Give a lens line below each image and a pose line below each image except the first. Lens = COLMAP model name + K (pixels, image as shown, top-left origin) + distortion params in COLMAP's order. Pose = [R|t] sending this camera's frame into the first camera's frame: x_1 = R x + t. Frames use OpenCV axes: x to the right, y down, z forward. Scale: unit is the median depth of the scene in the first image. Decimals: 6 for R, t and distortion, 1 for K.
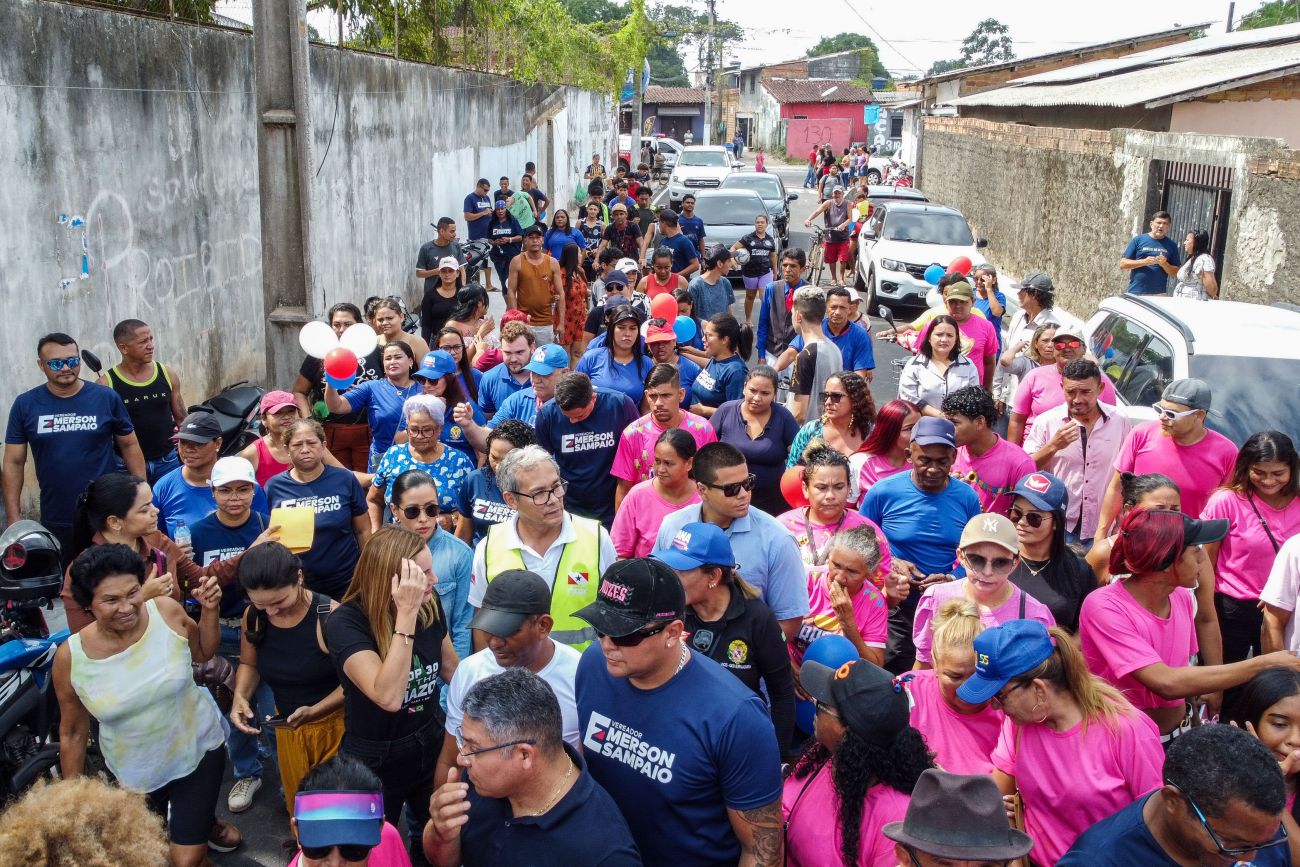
lens RADIAL K [[1174.7, 0, 594.5], [0, 1174.7, 427.1], [0, 0, 1]] dist [-0.004426, 0.002690]
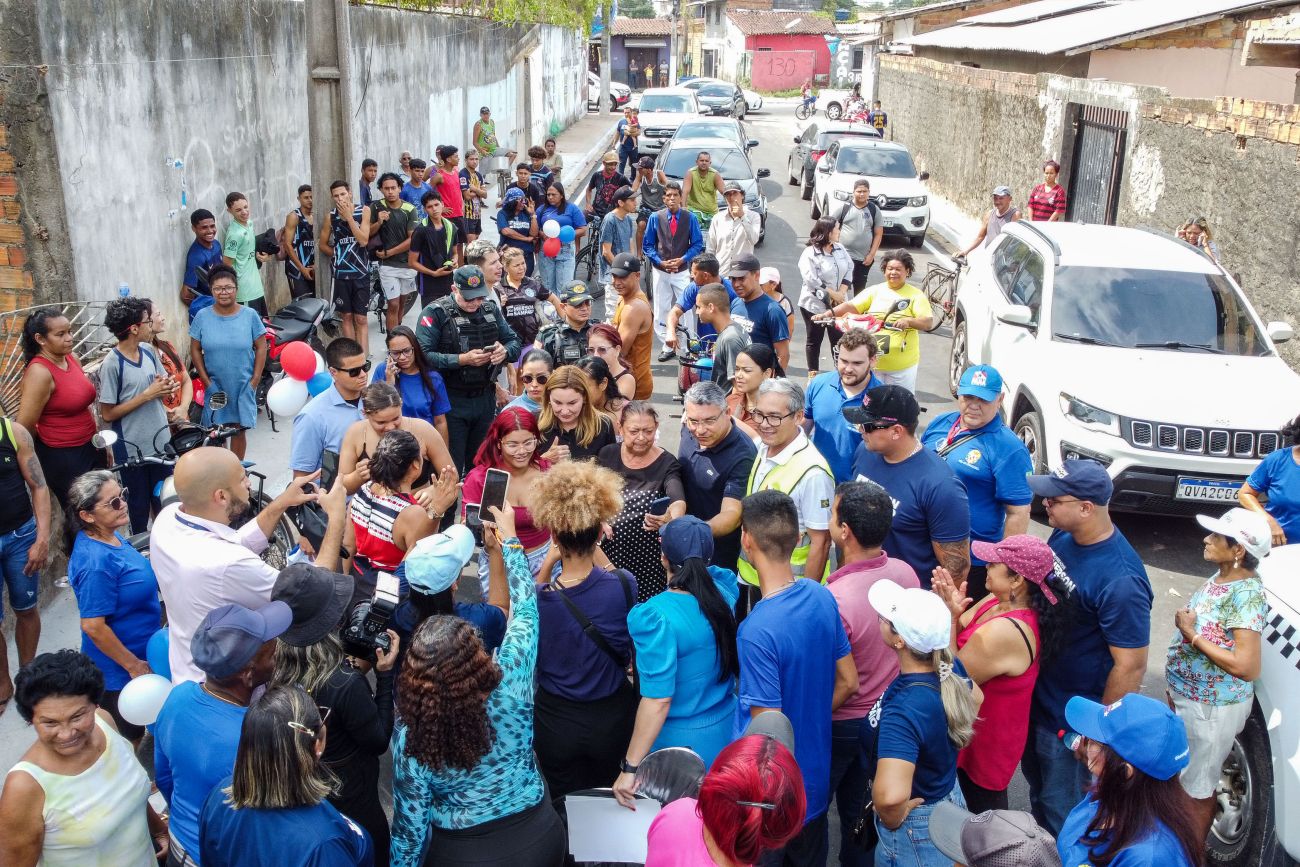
lens RADIAL K [[1174.7, 0, 594.5], [0, 1174.7, 427.1], [0, 0, 1]] dist [-0.004426, 0.002690]
pose [[0.999545, -0.008651, 0.028908, -0.017516], [0.006992, 0.998348, 0.057030, 0.015851], [-0.029354, -0.056802, 0.997954, -0.118884]]
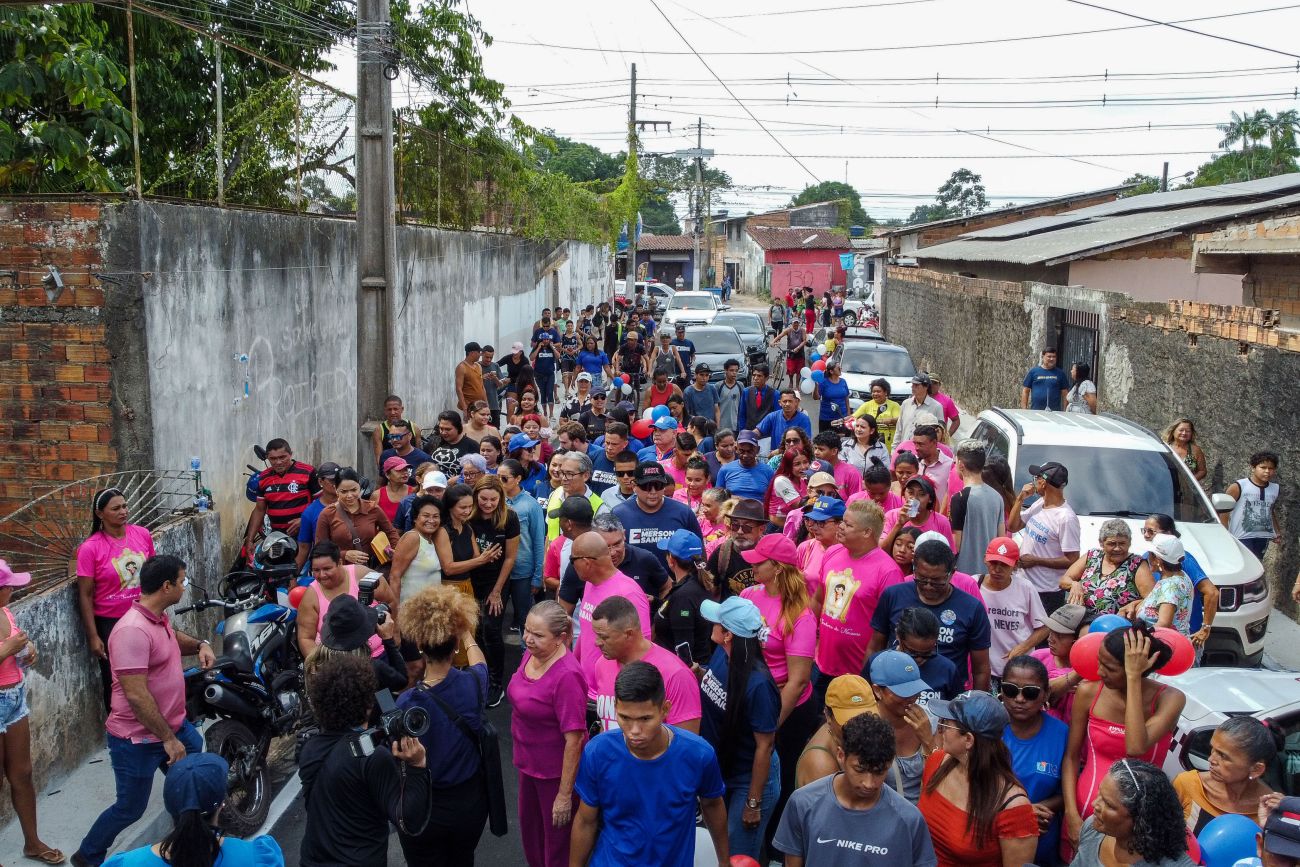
lens RADIAL K [[1174.7, 0, 594.5], [0, 1174.7, 427.1], [0, 0, 1]] dist [-0.004426, 0.002690]
pose [[0.999980, -0.004244, 0.004688, -0.010280], [0.004760, 0.993226, -0.116099, 0.033514], [-0.004163, 0.116119, 0.993227, -0.180178]]
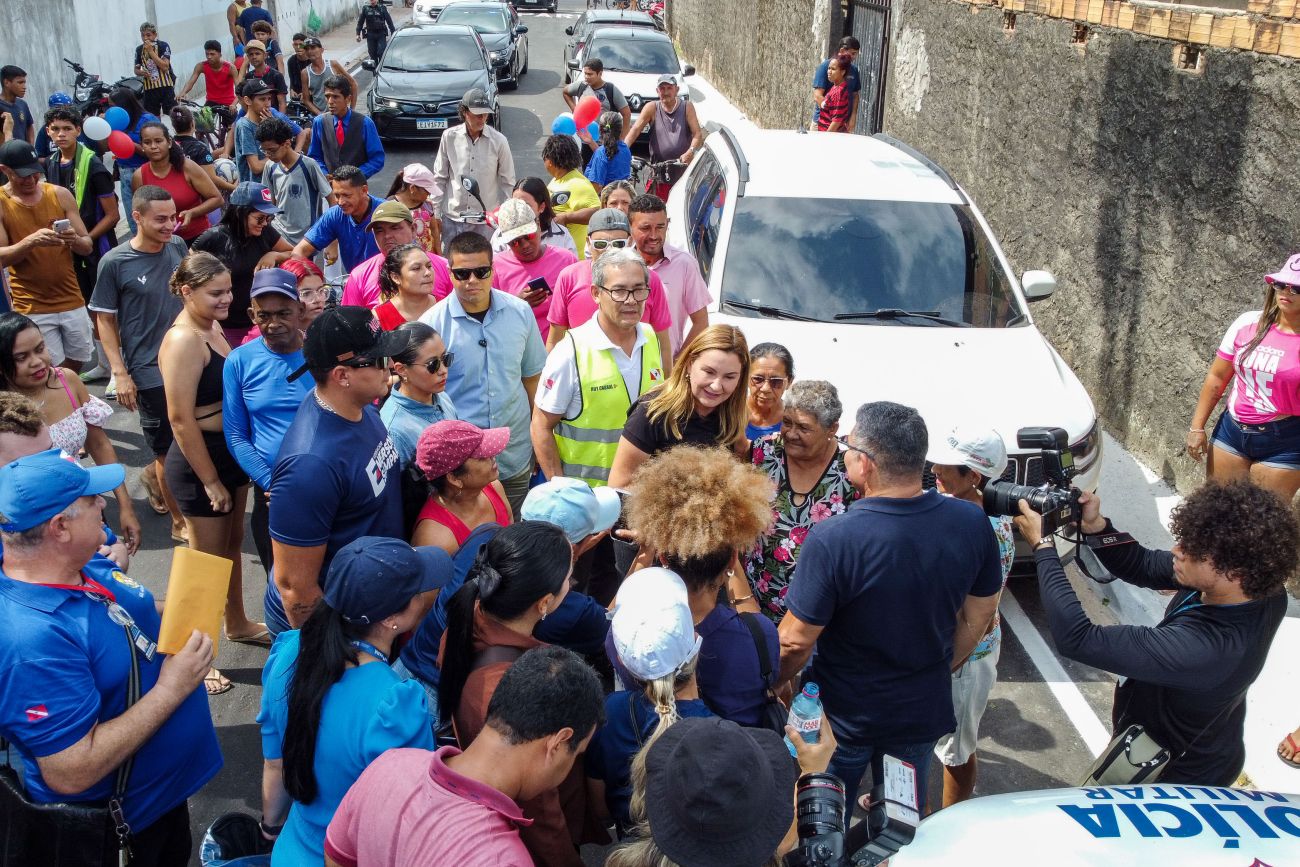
lens RADIAL K [[1174.7, 0, 594.5], [0, 1174.7, 427.1], [0, 0, 1]] dist [-0.004426, 0.002690]
pose [[0.987894, -0.059954, 0.143078, 0.102911], [0.039805, 0.989387, 0.139746, -0.006756], [-0.149938, -0.132359, 0.979796, 0.039438]]
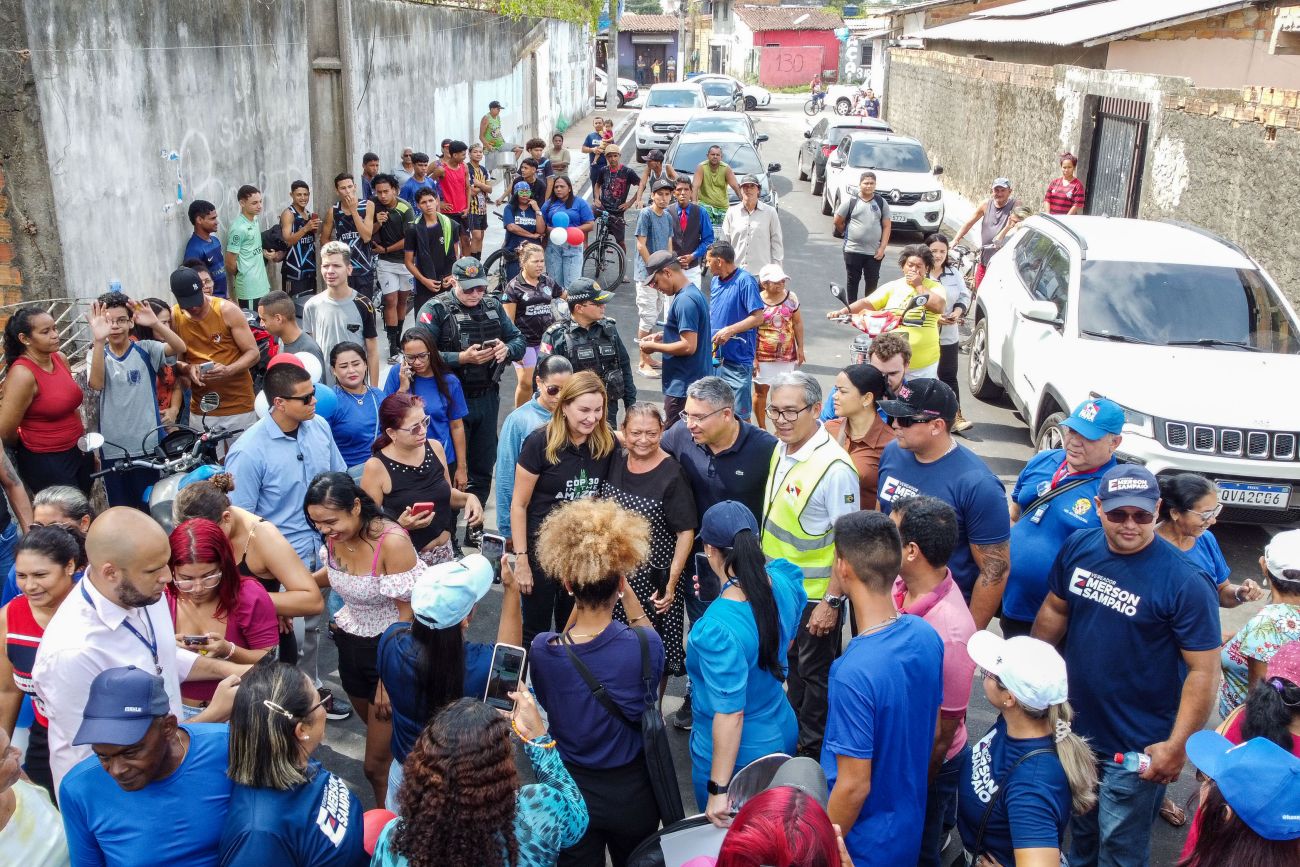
lens RADIAL K [[1174.7, 0, 594.5], [0, 1174.7, 427.1], [0, 0, 1]] dist [-0.004426, 0.002690]
pose [[0.999694, -0.009259, 0.022953, -0.017902], [0.007893, 0.998234, 0.058883, 0.015511], [-0.023458, -0.058684, 0.998001, -0.100805]]
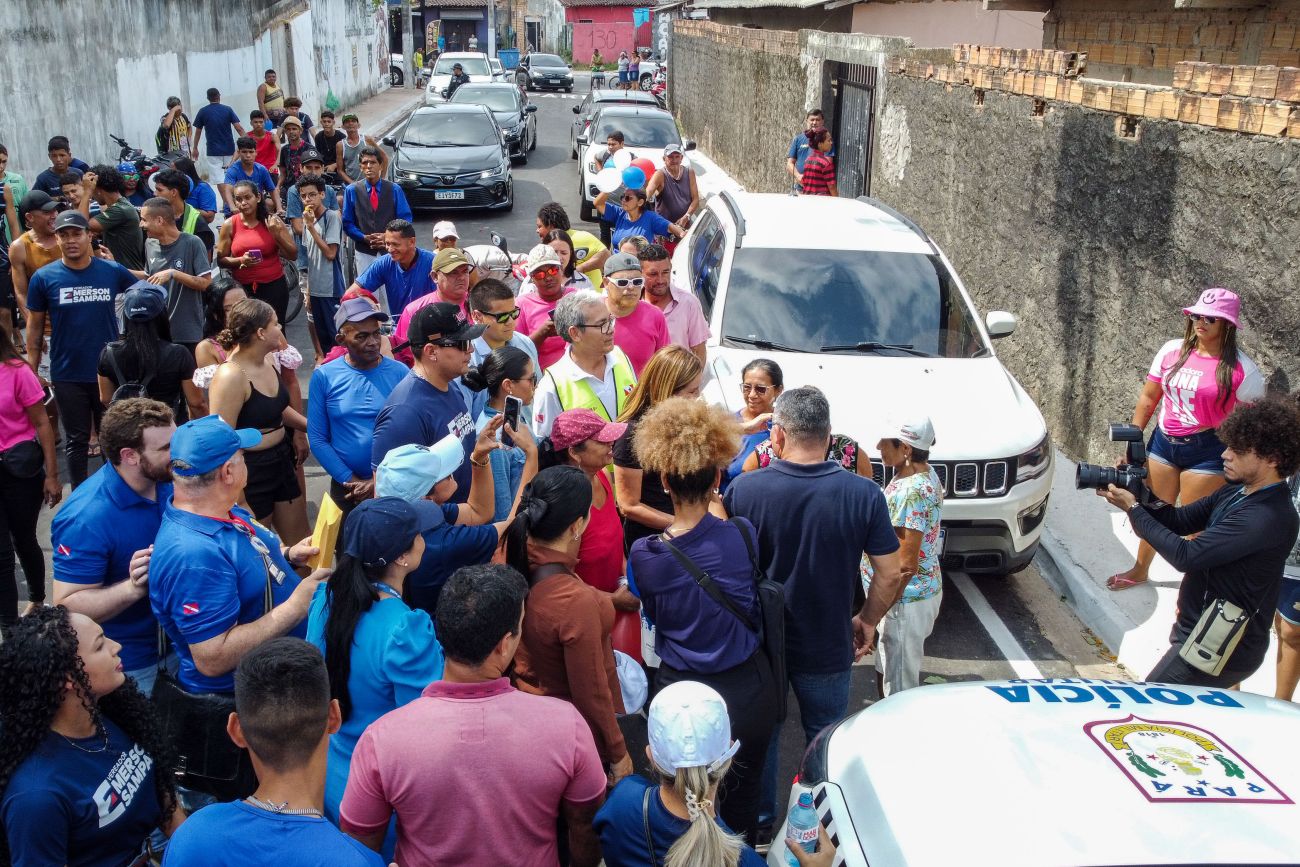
lens RADIAL K [[1174.7, 0, 594.5], [0, 1174.7, 427.1], [0, 0, 1]] dist [-0.004426, 0.002690]
pose [[0.988084, -0.051875, 0.144912, 0.090325], [0.040961, 0.996166, 0.077307, 0.004279], [-0.148367, -0.070450, 0.986420, -0.007851]]
